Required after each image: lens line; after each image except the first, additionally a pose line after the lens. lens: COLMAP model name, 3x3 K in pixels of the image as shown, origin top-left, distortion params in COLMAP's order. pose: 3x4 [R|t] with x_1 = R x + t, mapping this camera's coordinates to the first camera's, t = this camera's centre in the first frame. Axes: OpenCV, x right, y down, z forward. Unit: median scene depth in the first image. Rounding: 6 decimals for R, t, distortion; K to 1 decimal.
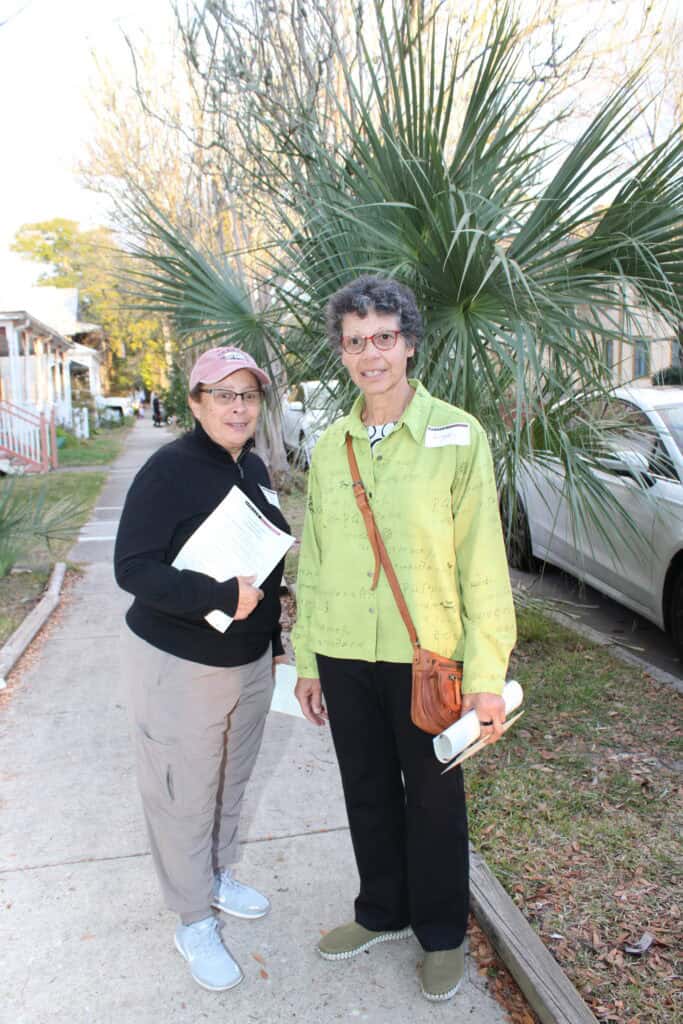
lens RADIAL K [[832.9, 0, 336.5], [0, 832.9, 518.6], [0, 0, 1]] dist [-0.170783, 0.154091]
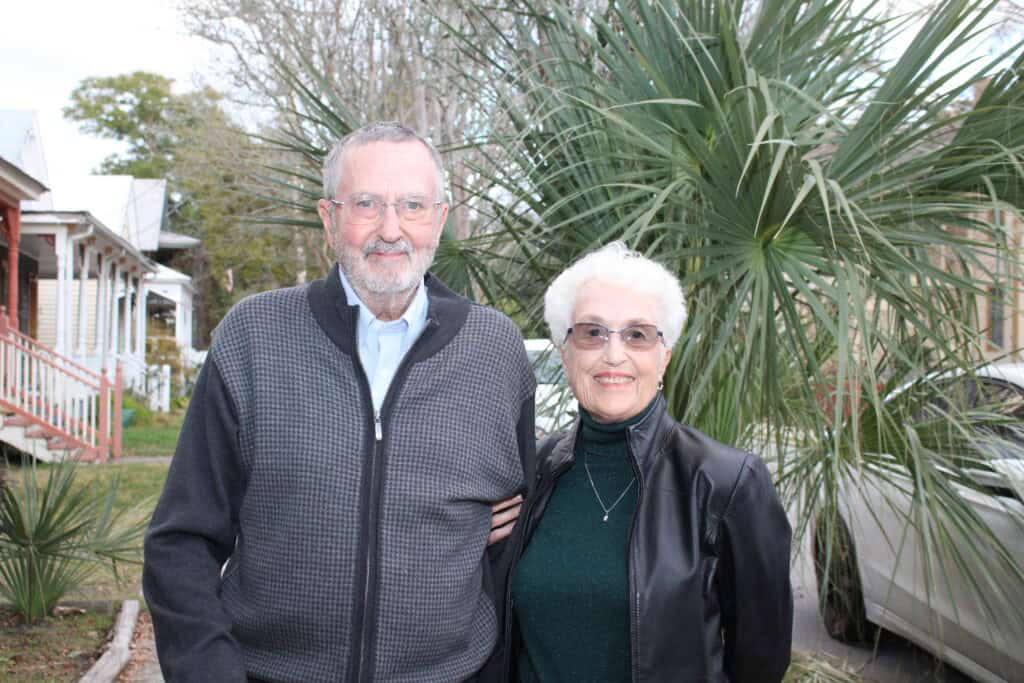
lens RADIAL K [[1334.8, 0, 508.4], [0, 1334.8, 334.6], [0, 0, 1]] dist [-0.070215, 0.113329]
pose [[0.998584, 0.036710, -0.038512, -0.011112], [-0.042650, 0.985043, -0.166945, 0.013575], [0.031808, 0.168351, 0.985214, -0.081367]]
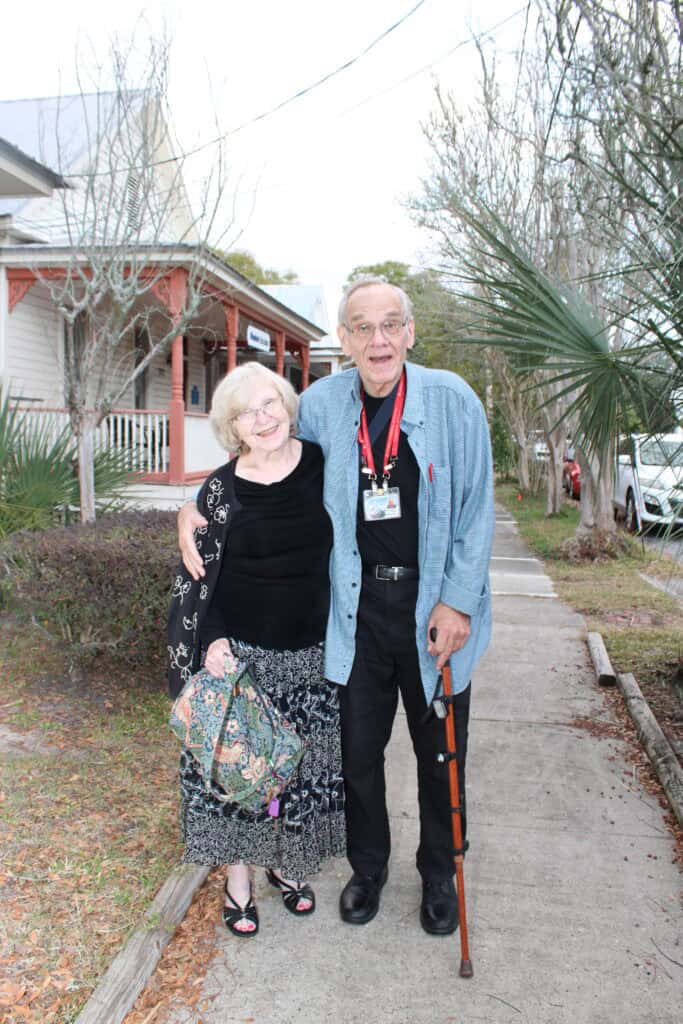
lens RADIAL K [[832.9, 0, 336.5], [0, 832.9, 518.6], [0, 0, 1]] dist [-0.170783, 0.154091]
pose [[0.929747, 0.080736, -0.359238, -0.049175], [-0.099329, 0.994488, -0.033570, -0.027784], [0.354548, 0.066895, 0.932642, 0.153126]]
